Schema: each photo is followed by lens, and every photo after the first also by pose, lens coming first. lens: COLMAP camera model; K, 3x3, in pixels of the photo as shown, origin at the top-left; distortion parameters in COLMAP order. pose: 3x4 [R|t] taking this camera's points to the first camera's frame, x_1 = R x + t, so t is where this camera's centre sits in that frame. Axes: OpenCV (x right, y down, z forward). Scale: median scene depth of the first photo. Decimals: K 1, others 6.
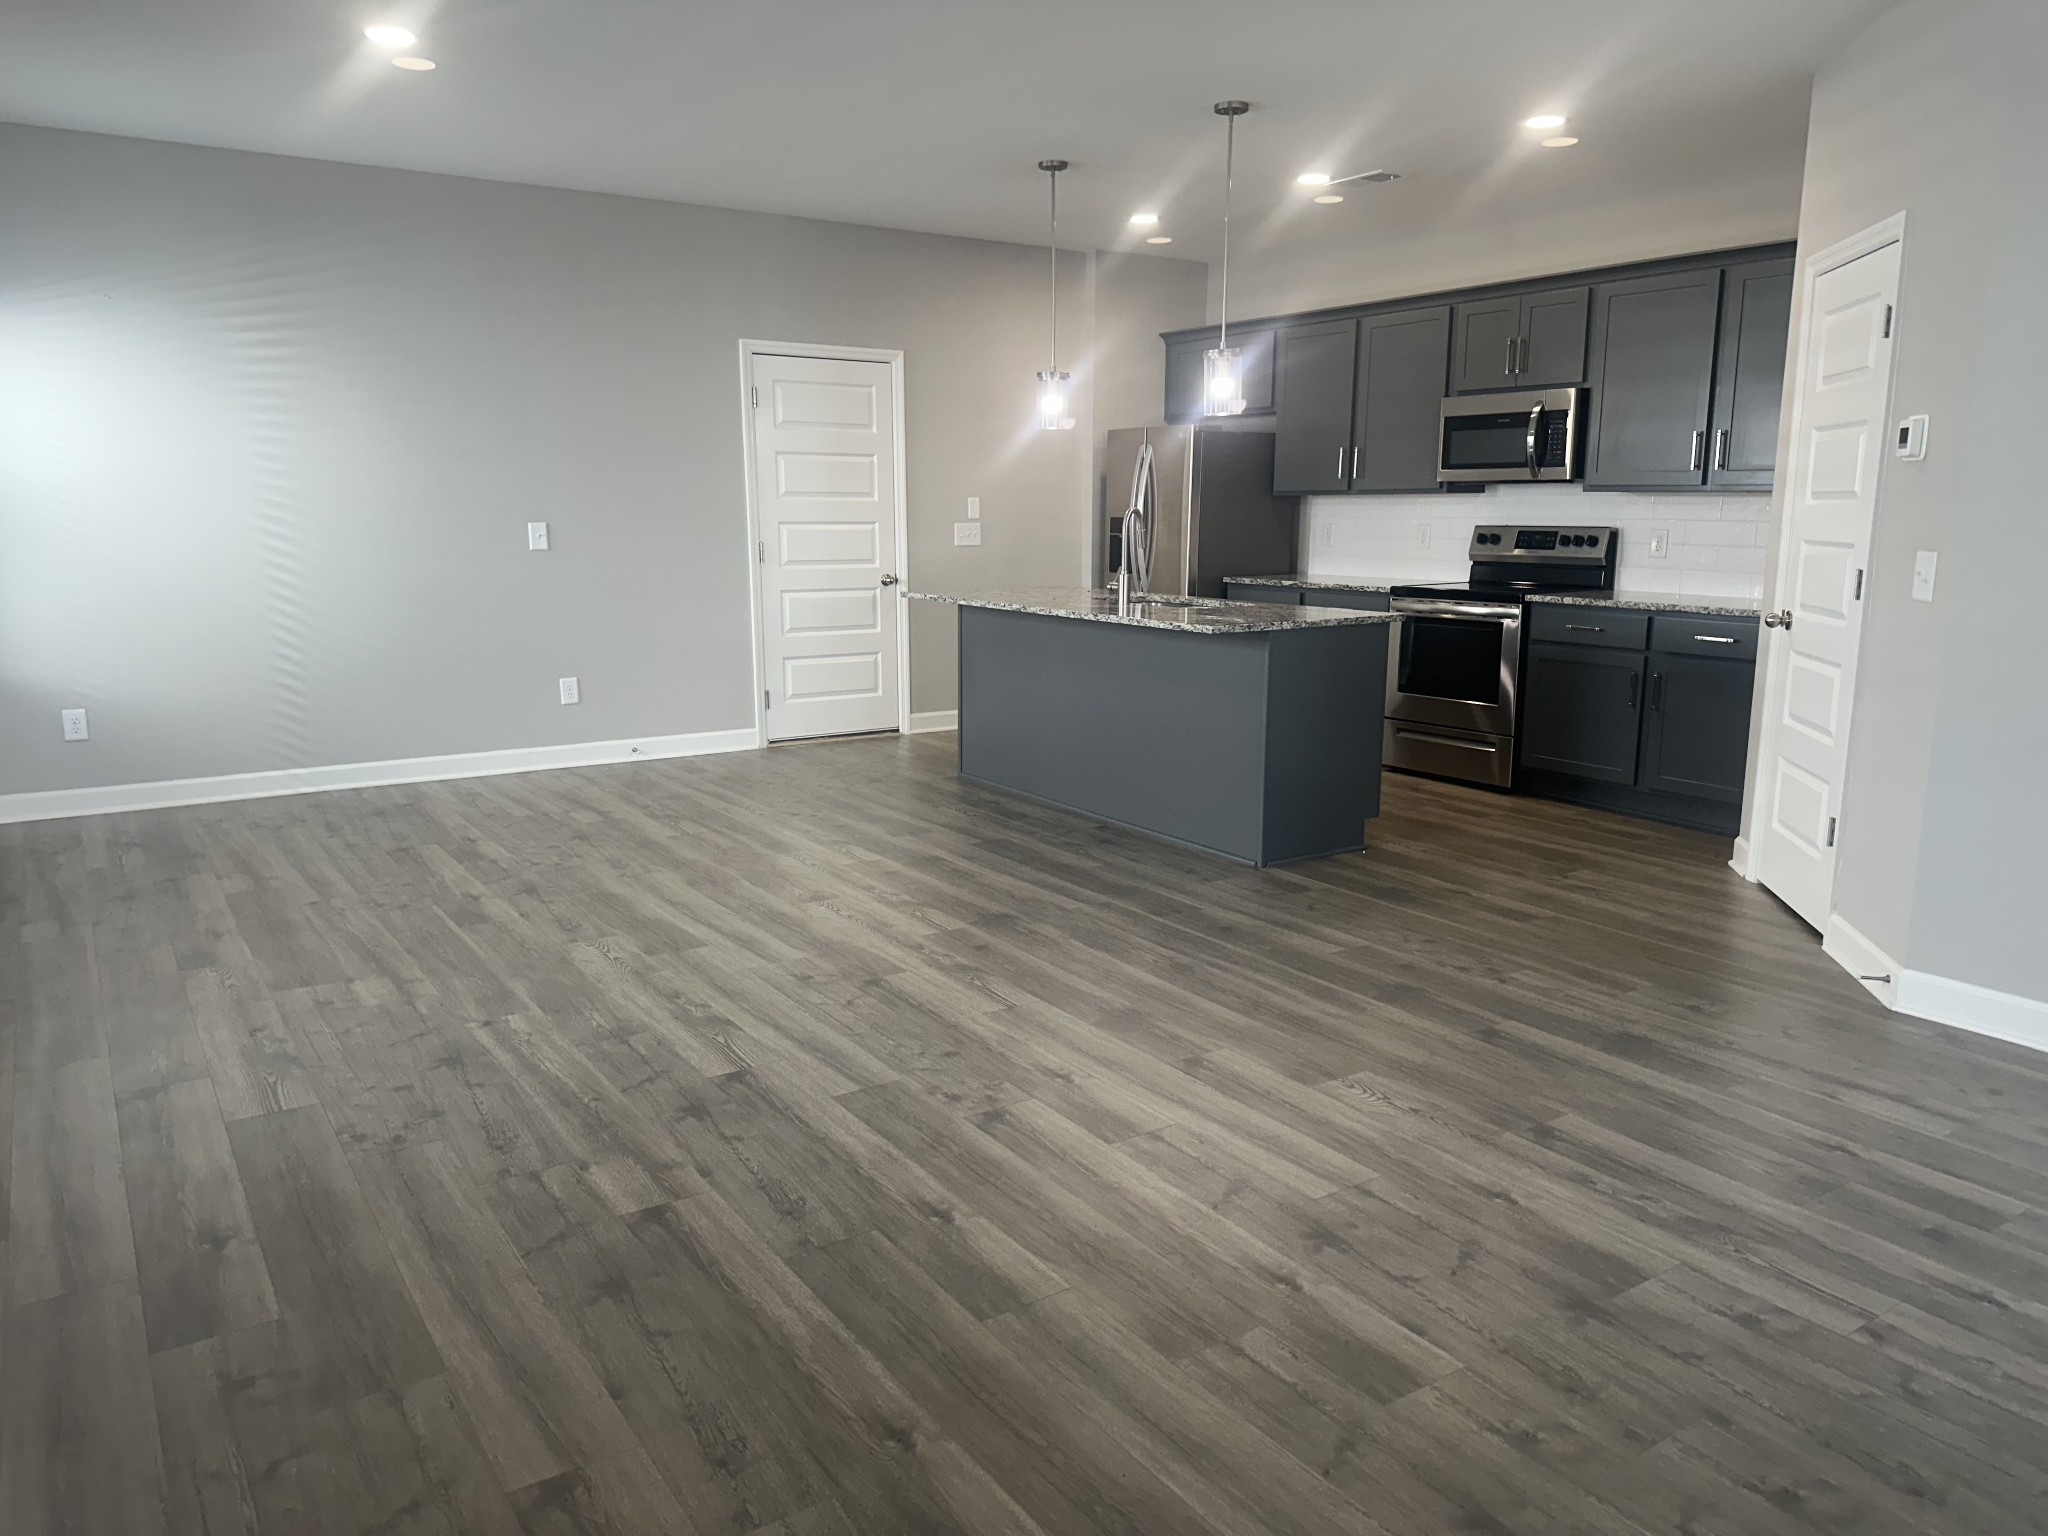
lens RADIAL K [[1437.3, 0, 1012.8], [0, 1437.3, 754.5], [0, 0, 1]] dist [0.081018, -0.109922]
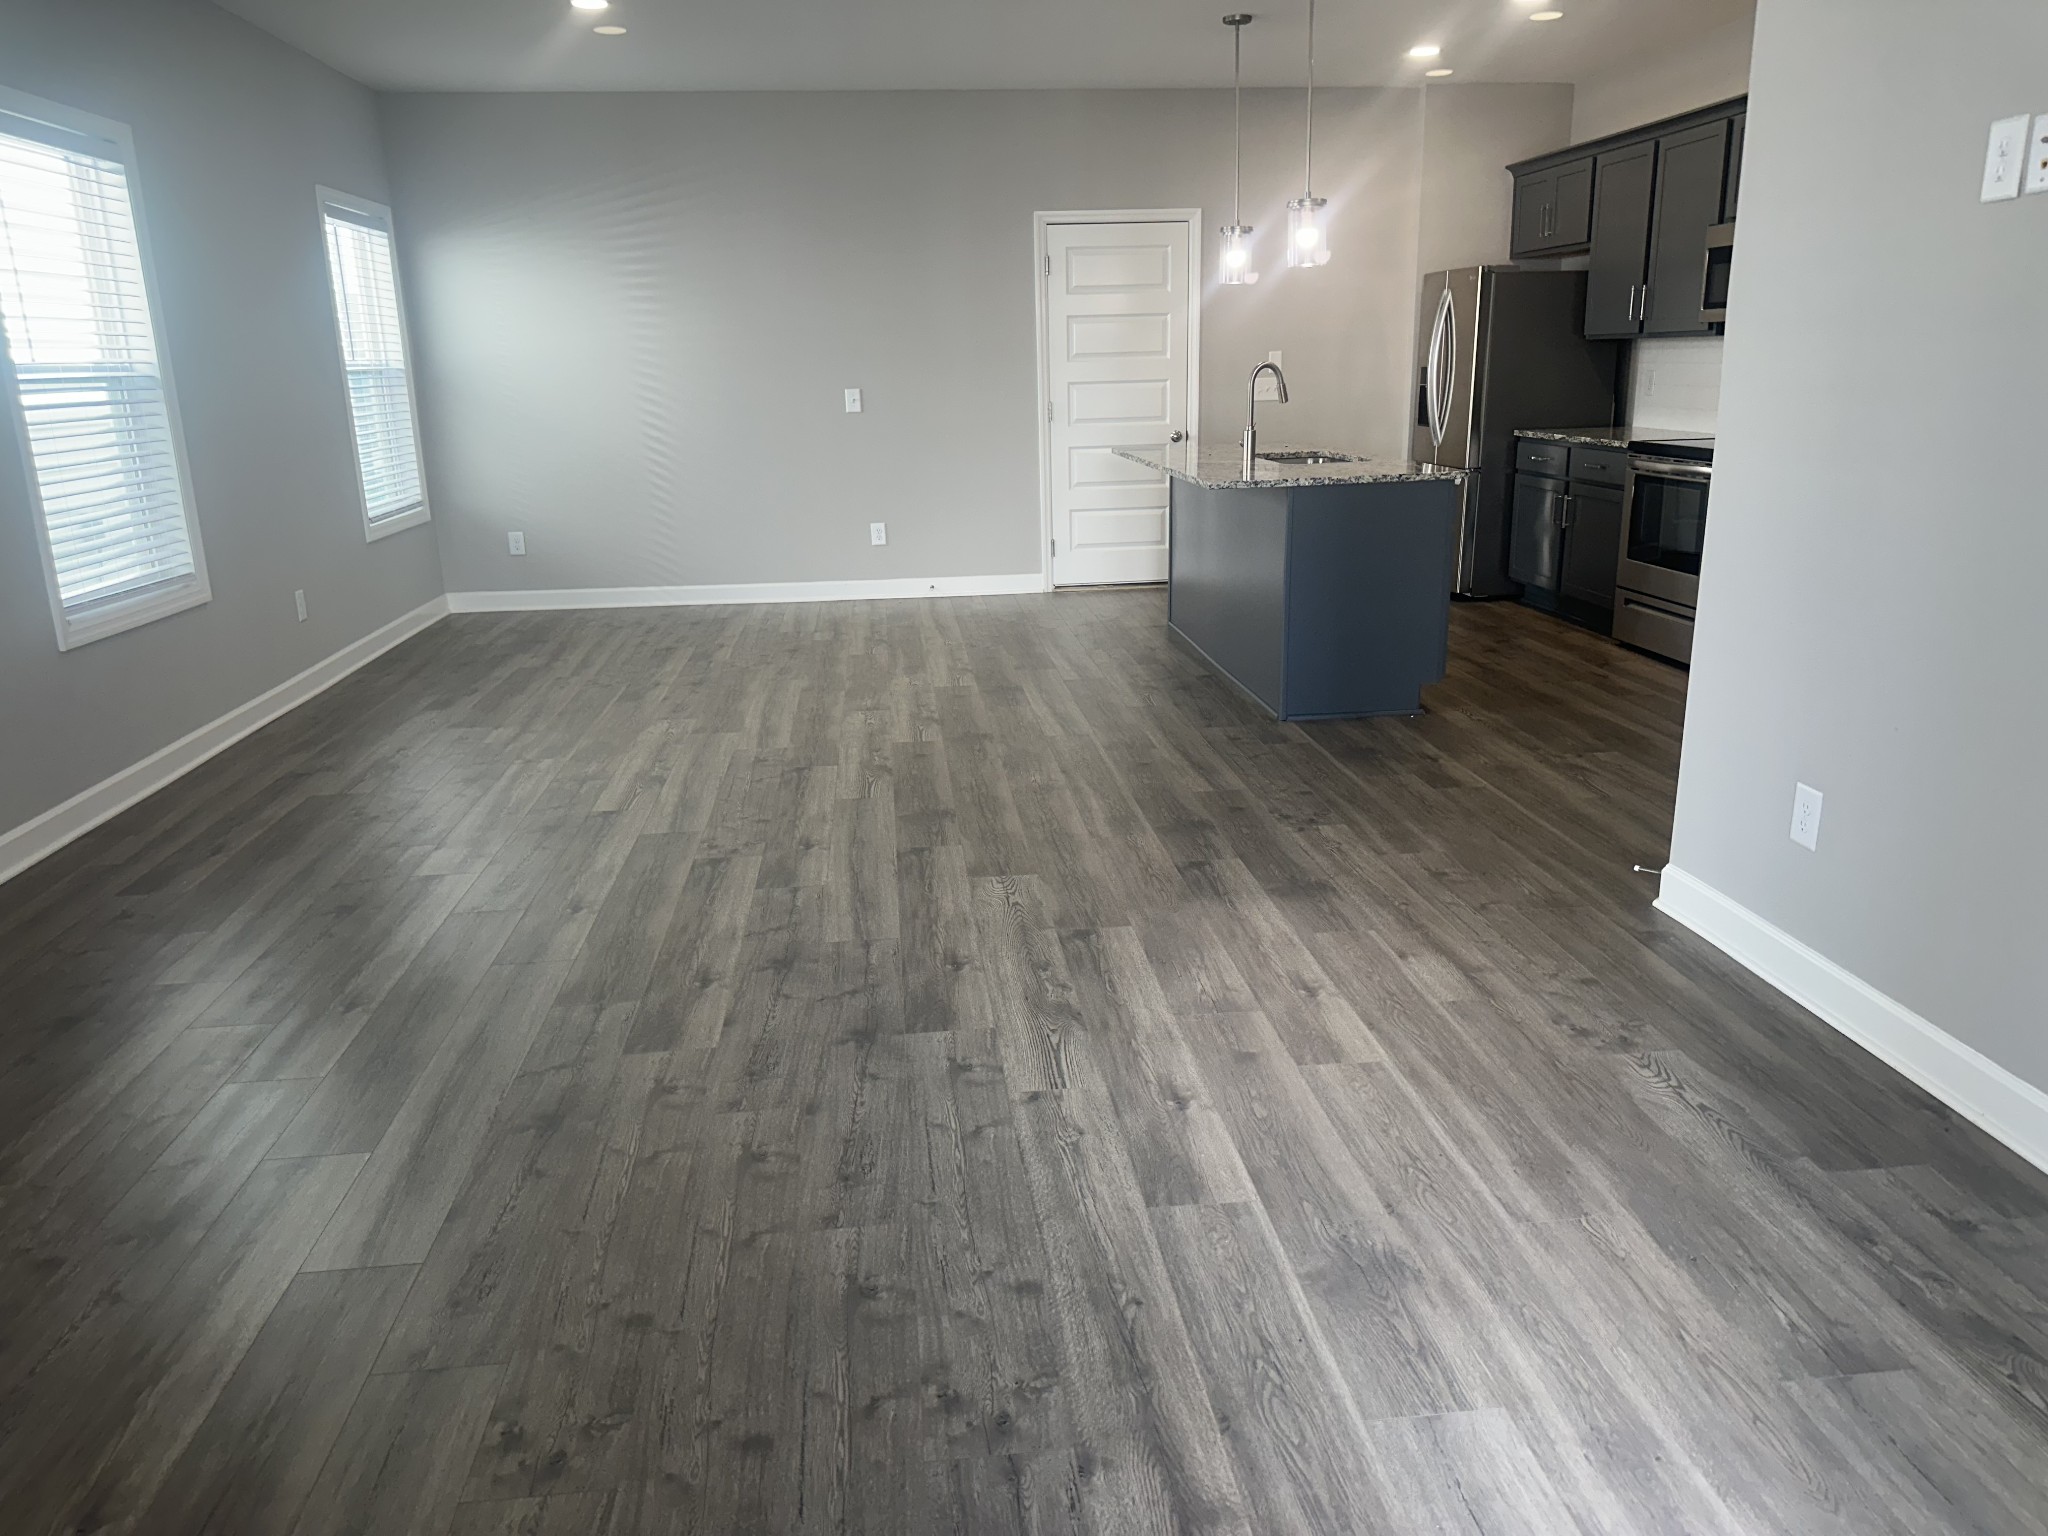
lens RADIAL K [[1432.6, 0, 1025.6], [0, 1432.6, 757.0], [0, 0, 1]] dist [0.164416, -0.326838]
pose [[0.886165, 0.100404, -0.452362, 0.475307], [-0.055969, 0.992288, 0.110601, 0.000311], [0.459978, -0.072693, 0.884950, -0.002568]]
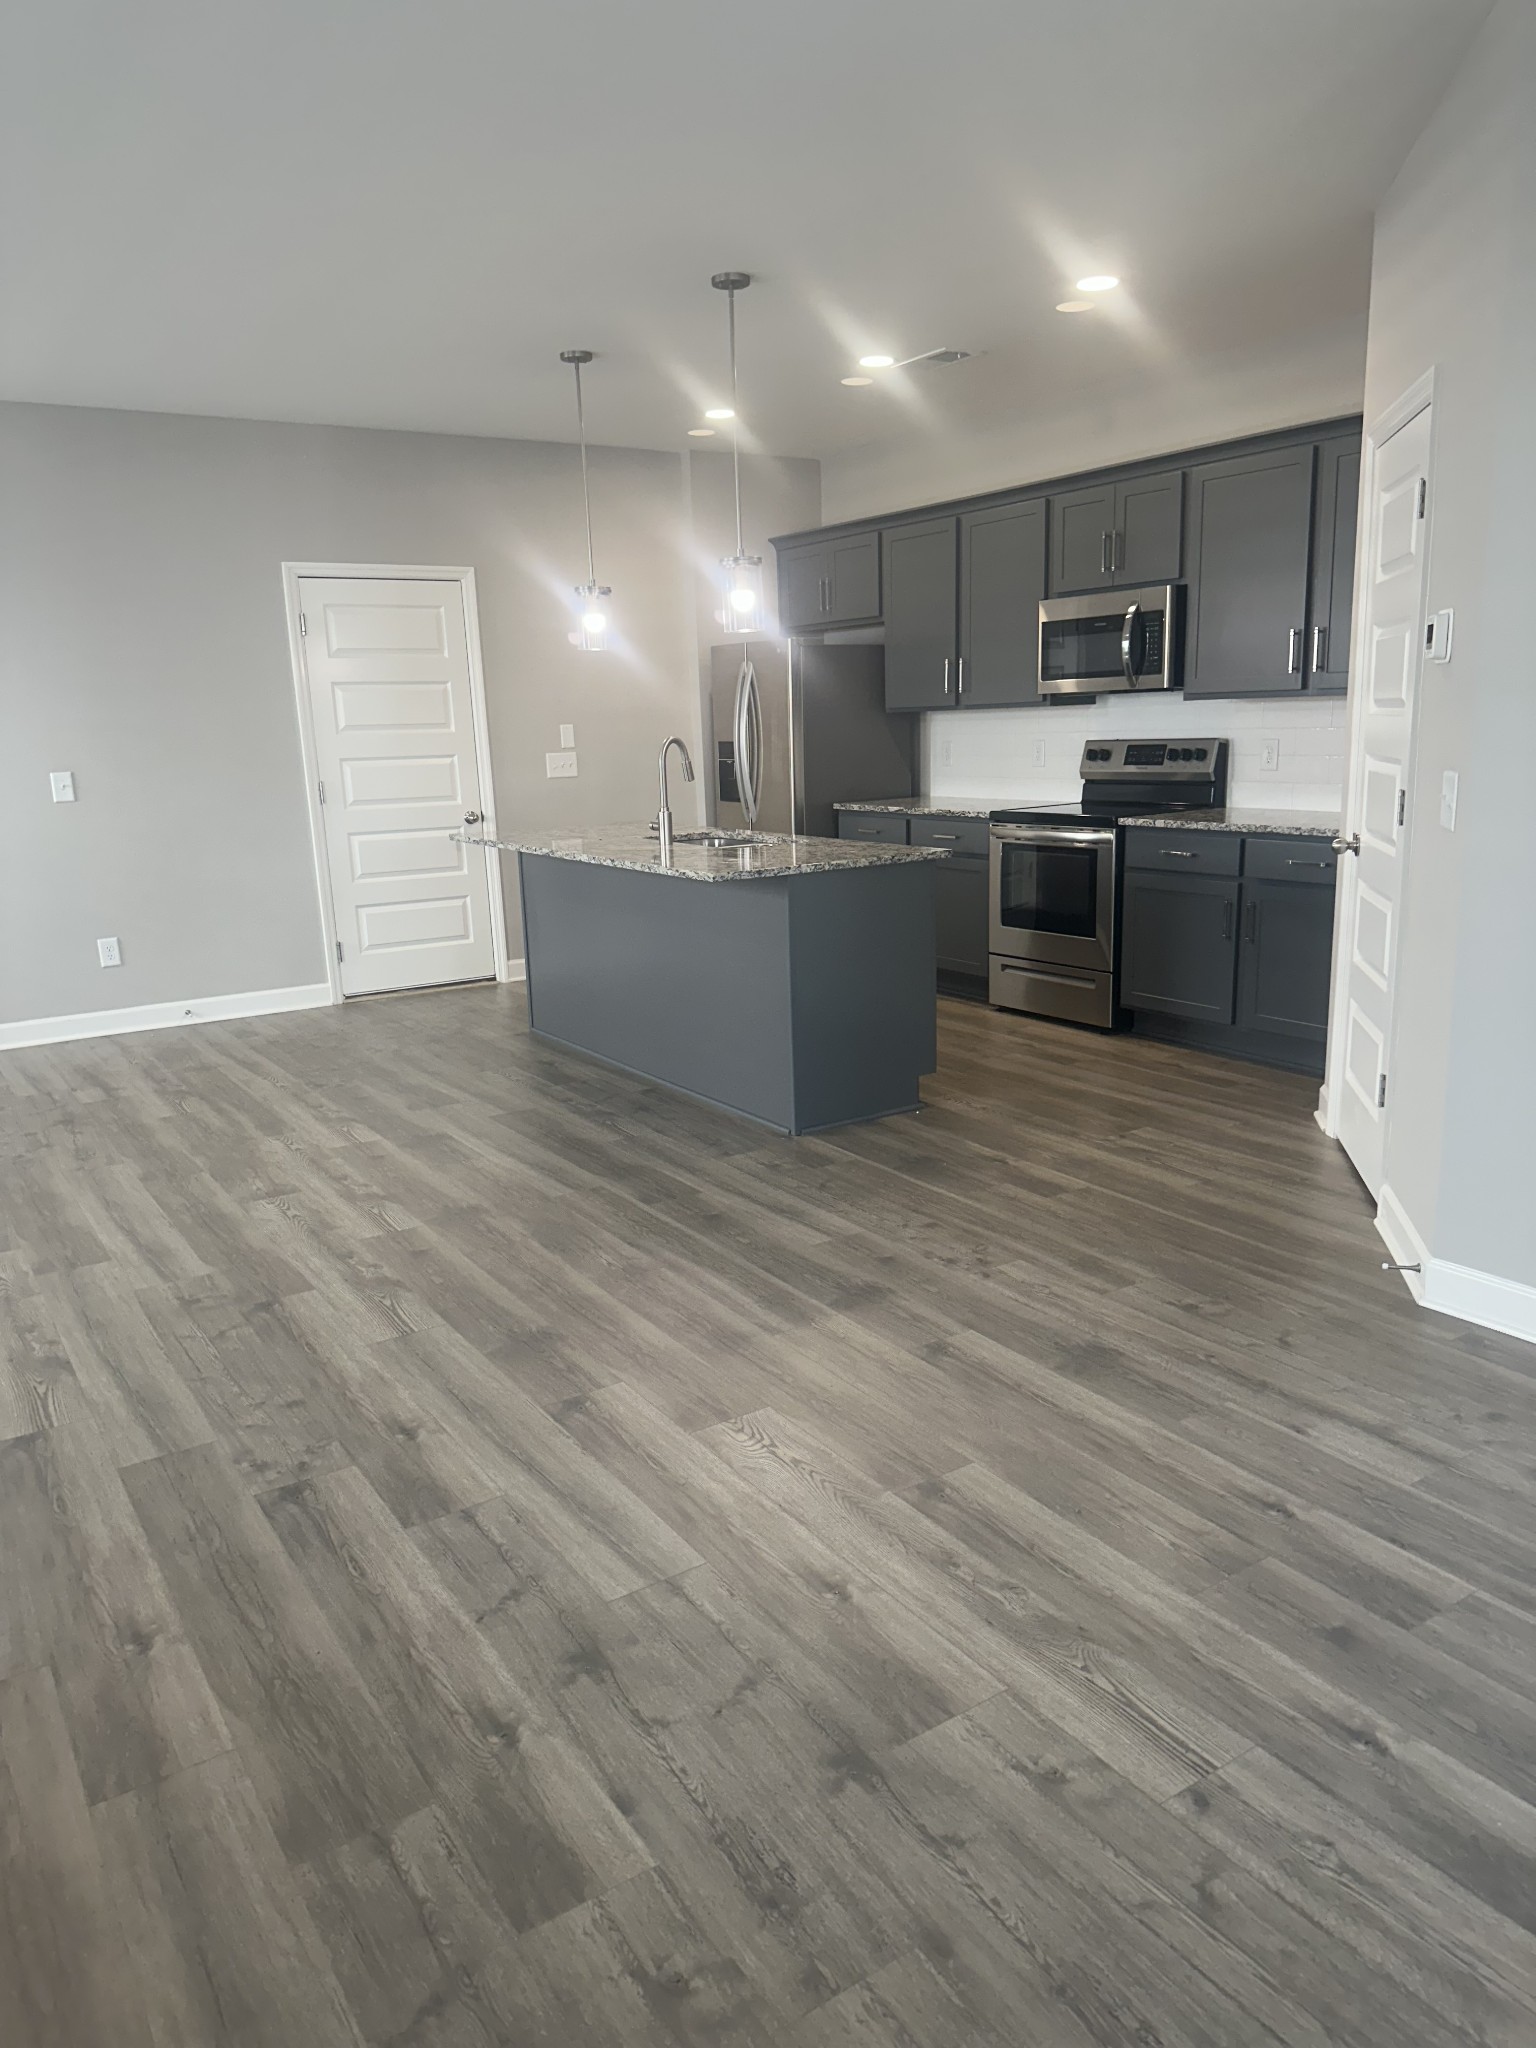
lens RADIAL K [[1435.1, 0, 768.0], [0, 1435.1, 1024.0], [0, 0, 1]] dist [0.124787, -0.217446]
pose [[0.999415, -0.031993, -0.012051, 0.167298], [0.032430, 0.998753, 0.037950, -0.026491], [0.010822, -0.038319, 0.999207, 0.097615]]
